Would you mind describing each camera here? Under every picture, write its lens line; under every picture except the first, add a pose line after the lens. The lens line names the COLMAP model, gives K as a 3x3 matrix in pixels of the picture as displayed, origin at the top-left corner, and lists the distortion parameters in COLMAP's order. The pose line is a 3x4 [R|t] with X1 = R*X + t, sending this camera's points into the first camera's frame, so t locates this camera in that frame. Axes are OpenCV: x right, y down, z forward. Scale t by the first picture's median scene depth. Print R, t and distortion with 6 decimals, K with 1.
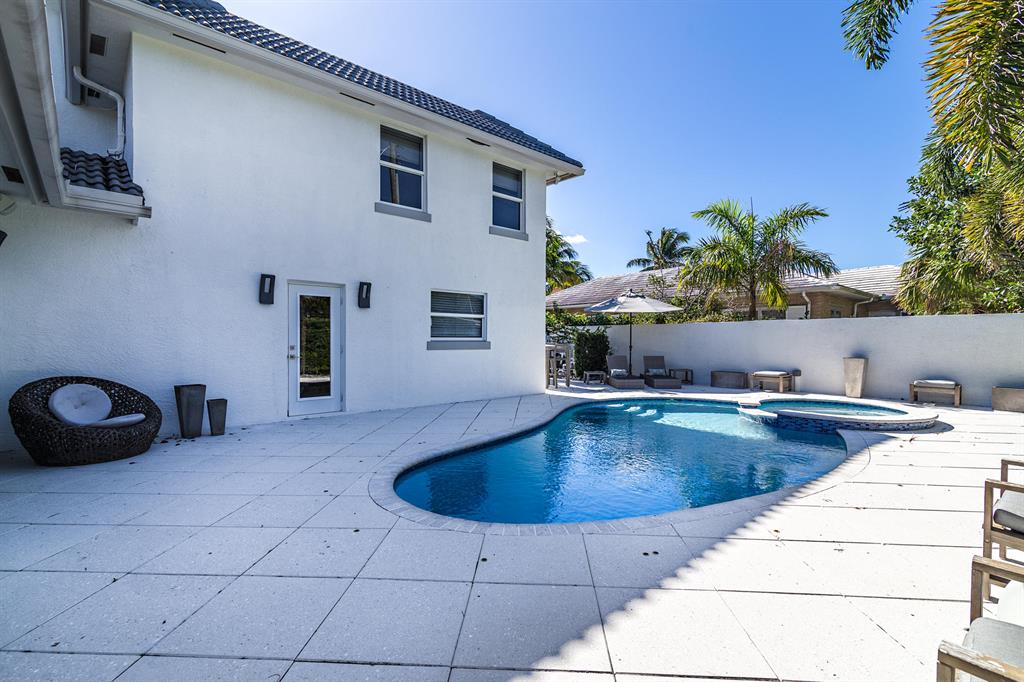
lens RADIAL K [[475.7, 0, 501.9], [0, 475.7, 338.2], [0, 0, 1]] dist [0.001050, 0.001963]
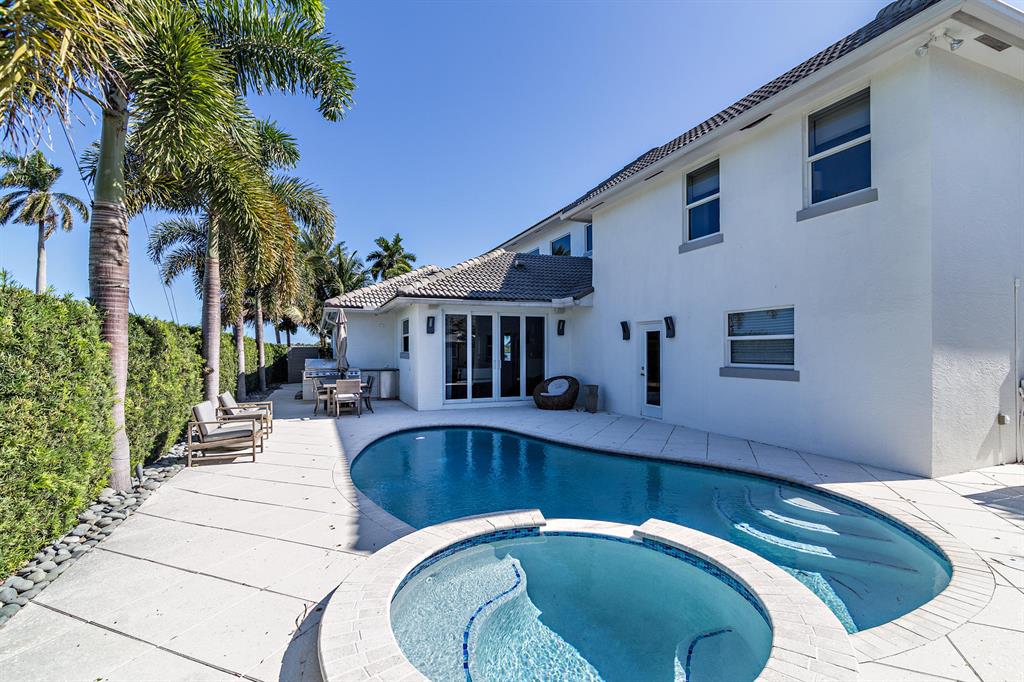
lens RADIAL K [[475.7, 0, 509.8], [0, 475.7, 345.6], [0, 0, 1]] dist [0.001050, 0.001963]
pose [[-0.343014, -0.010763, -0.939269, 0.957312], [0.005629, 0.999893, -0.013513, -0.028384], [0.939314, -0.009922, -0.342916, 0.997125]]
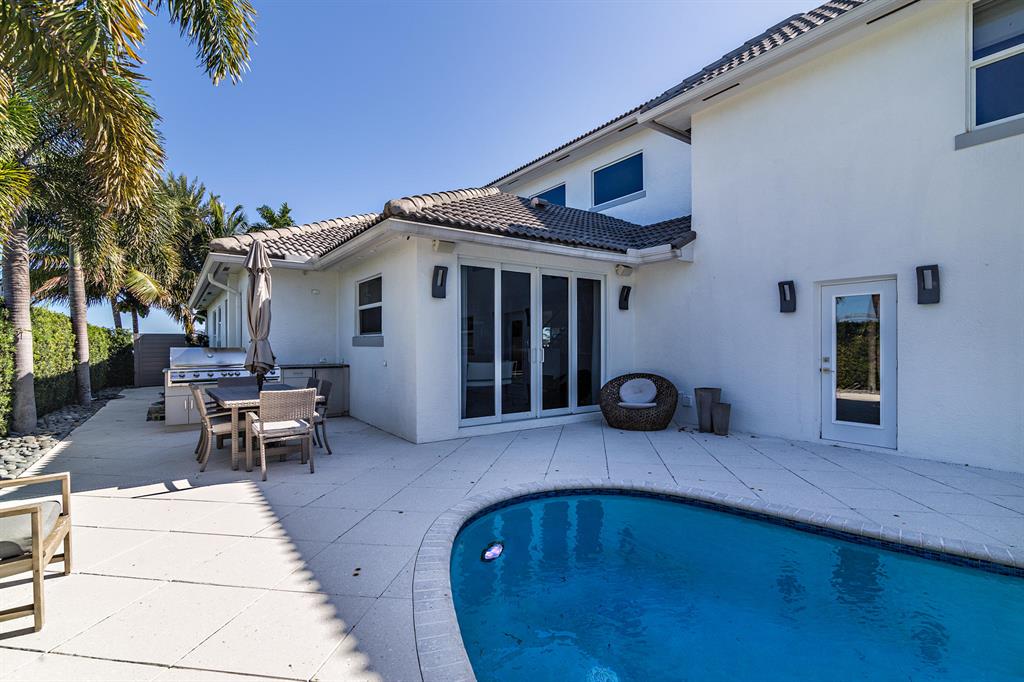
lens RADIAL K [[475.7, 0, 510.4], [0, 475.7, 344.4], [0, 0, 1]] dist [0.001050, 0.001963]
pose [[-0.119052, -0.001450, -0.992887, 0.432291], [0.005095, 0.999985, -0.002072, -0.007925], [0.992875, -0.005305, -0.119043, 0.476845]]
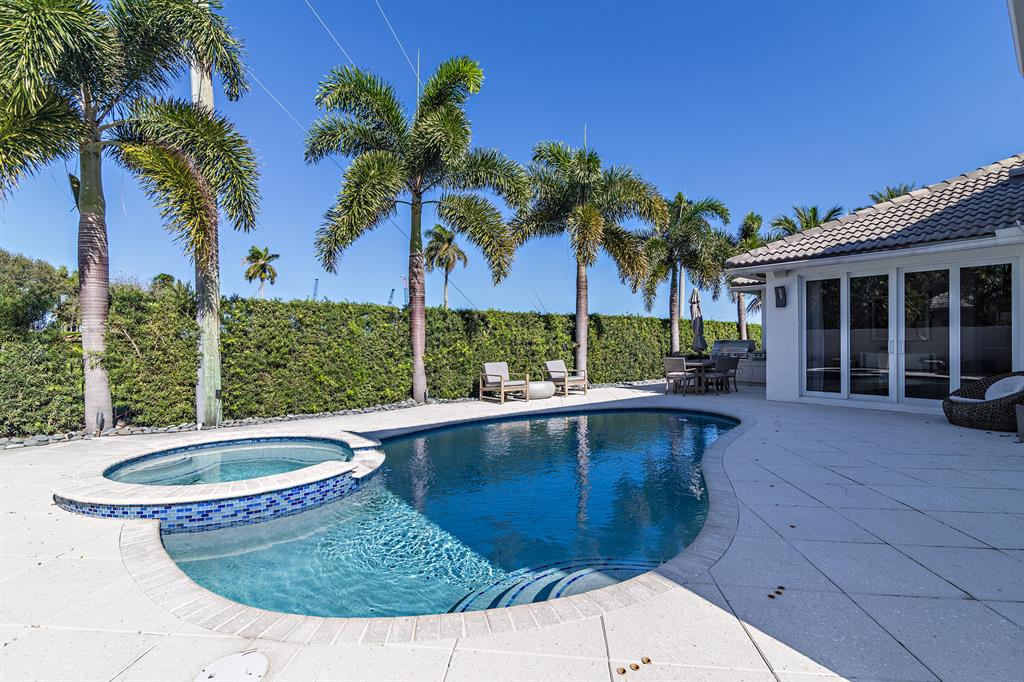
lens RADIAL K [[475.7, 0, 512.2], [0, 475.7, 342.4], [0, 0, 1]] dist [0.001050, 0.001963]
pose [[-0.999478, 0.003288, 0.032154, 0.303944], [0.003255, 0.999994, -0.001069, 0.000999], [-0.032157, -0.000964, -0.999482, 1.487655]]
